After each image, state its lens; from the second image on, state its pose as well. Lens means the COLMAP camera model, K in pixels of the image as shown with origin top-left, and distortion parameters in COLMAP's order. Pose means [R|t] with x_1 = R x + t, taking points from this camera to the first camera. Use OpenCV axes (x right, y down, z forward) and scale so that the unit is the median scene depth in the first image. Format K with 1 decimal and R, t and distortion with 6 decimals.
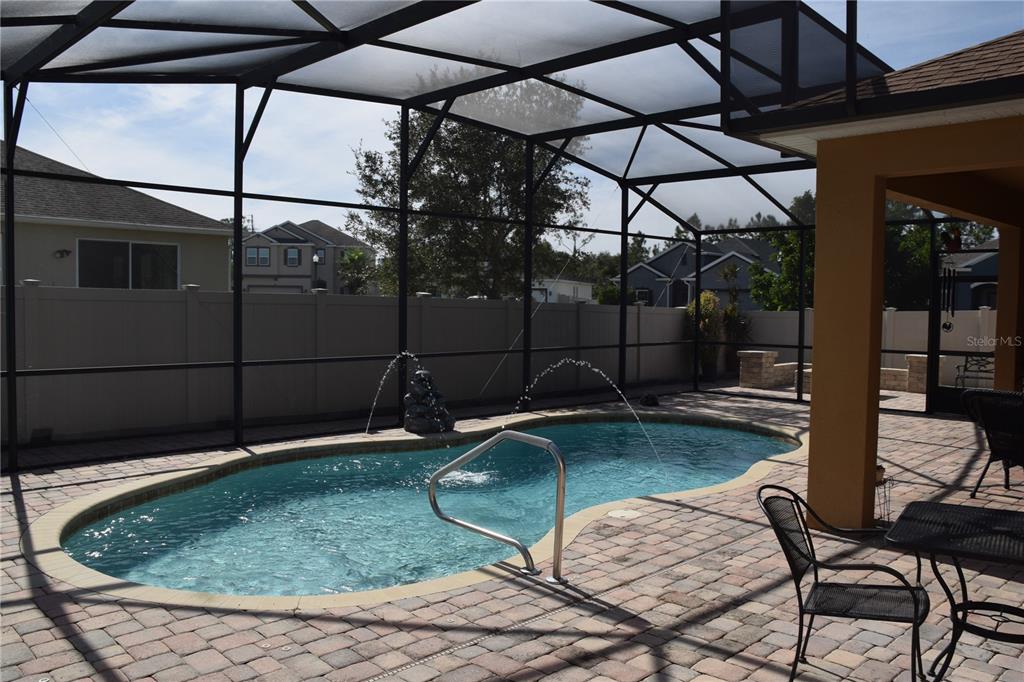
lens RADIAL K [[819.6, 0, 530.8], [0, 819.6, 333.8], [0, 0, 1]] dist [-0.142458, 0.135415]
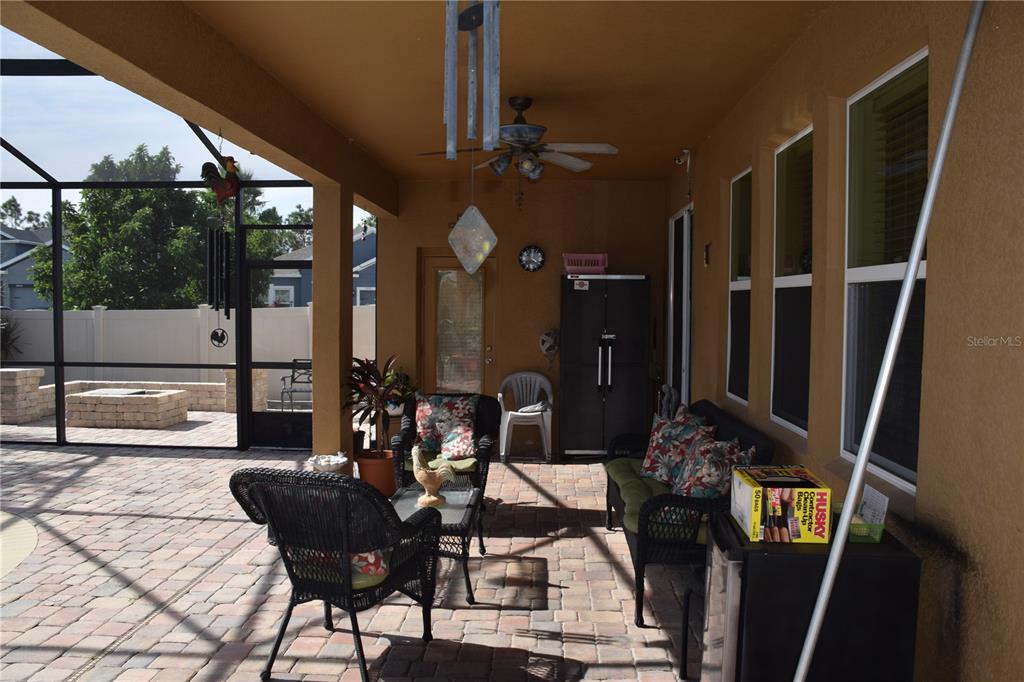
lens RADIAL K [[819.6, 0, 530.8], [0, 819.6, 333.8], [0, 0, 1]] dist [-0.142458, 0.135415]
pose [[0.723092, -0.027587, 0.690201, 0.148923], [0.026070, 0.999580, 0.012639, -0.006222], [-0.690260, 0.008854, 0.723507, 0.228346]]
